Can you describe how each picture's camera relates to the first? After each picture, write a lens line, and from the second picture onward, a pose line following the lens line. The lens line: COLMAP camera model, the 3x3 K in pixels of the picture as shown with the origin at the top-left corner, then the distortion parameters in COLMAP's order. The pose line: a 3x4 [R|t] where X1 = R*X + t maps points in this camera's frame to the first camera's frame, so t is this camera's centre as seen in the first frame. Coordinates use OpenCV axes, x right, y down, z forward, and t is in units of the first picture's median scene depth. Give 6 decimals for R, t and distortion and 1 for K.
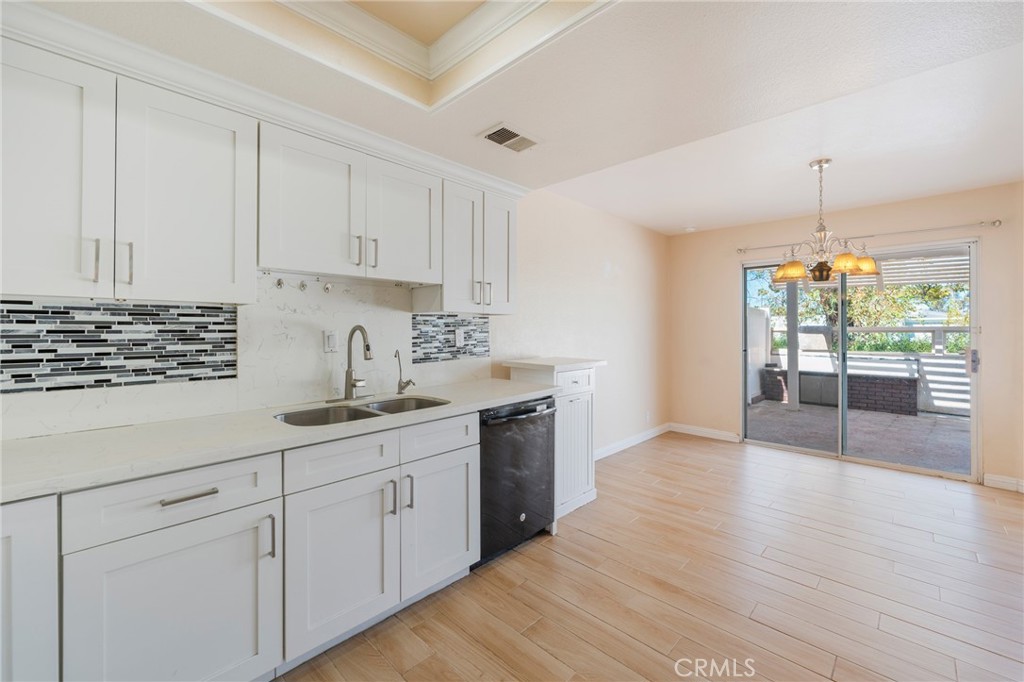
lens RADIAL K [[417.8, 0, 510.5], [0, 417.8, 324.2], [0, 0, 1]] dist [-0.002059, -0.000443]
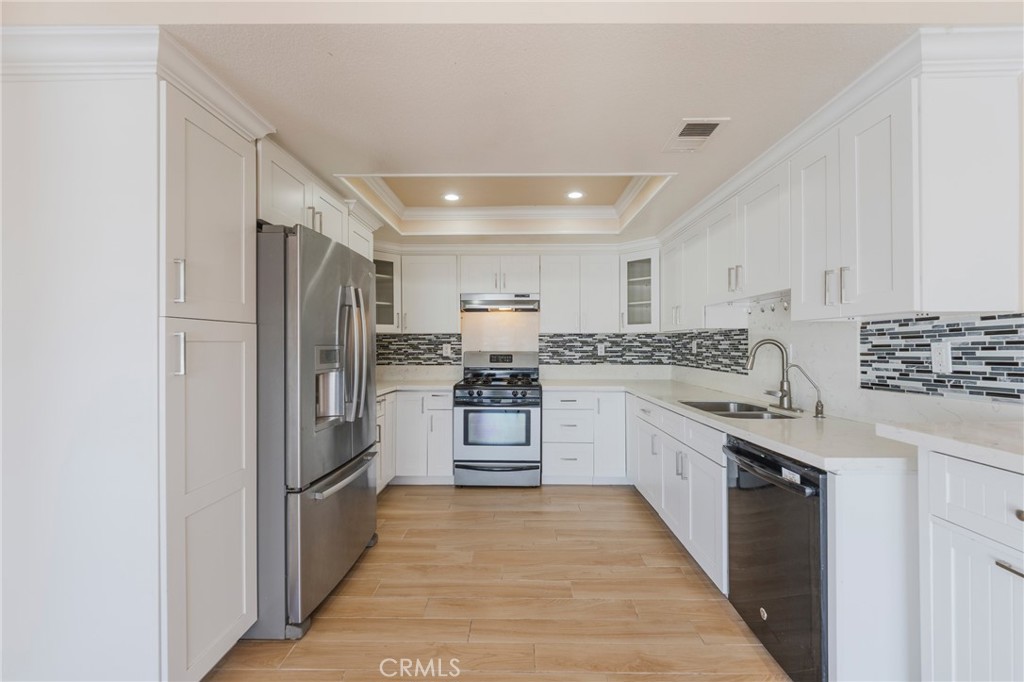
lens RADIAL K [[414.8, 0, 516.1], [0, 414.8, 342.6], [0, 0, 1]] dist [-0.000665, -0.000141]
pose [[-0.723982, -0.001025, -0.689818, 0.999092], [0.010793, 0.999860, -0.012812, 0.020743], [0.689735, -0.016721, -0.723869, 1.521995]]
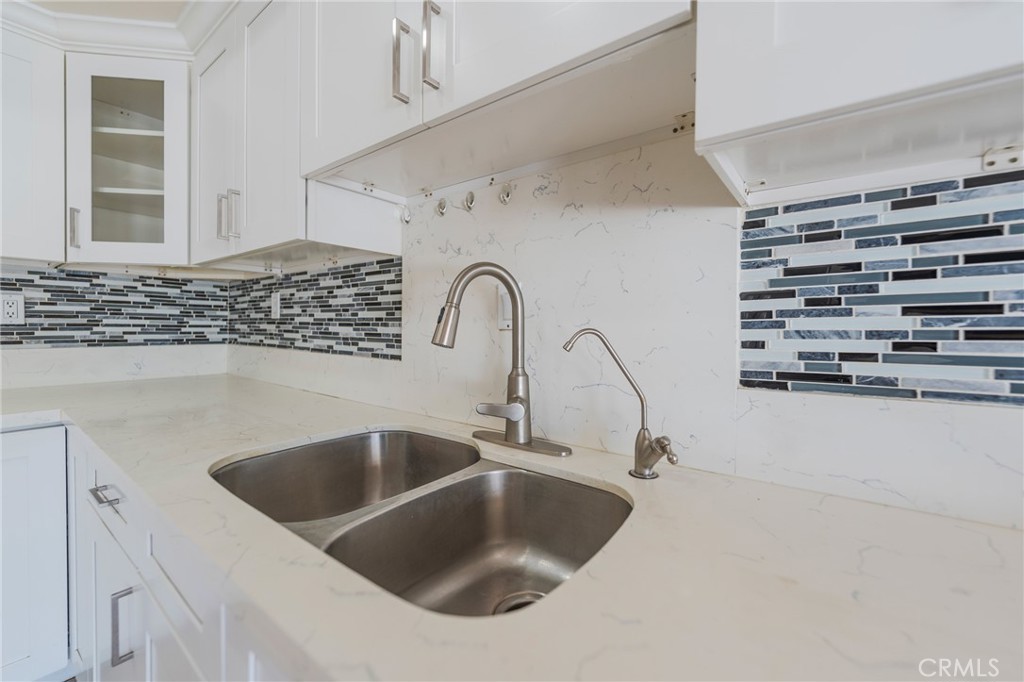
lens RADIAL K [[414.5, 0, 511.6], [0, 414.5, 332.3], [0, 0, 1]] dist [-0.001876, -0.000301]
pose [[0.111292, 0.017835, -0.993628, 0.035024], [0.001704, 0.999834, 0.018137, 0.071477], [0.993786, -0.003712, 0.111244, 1.112130]]
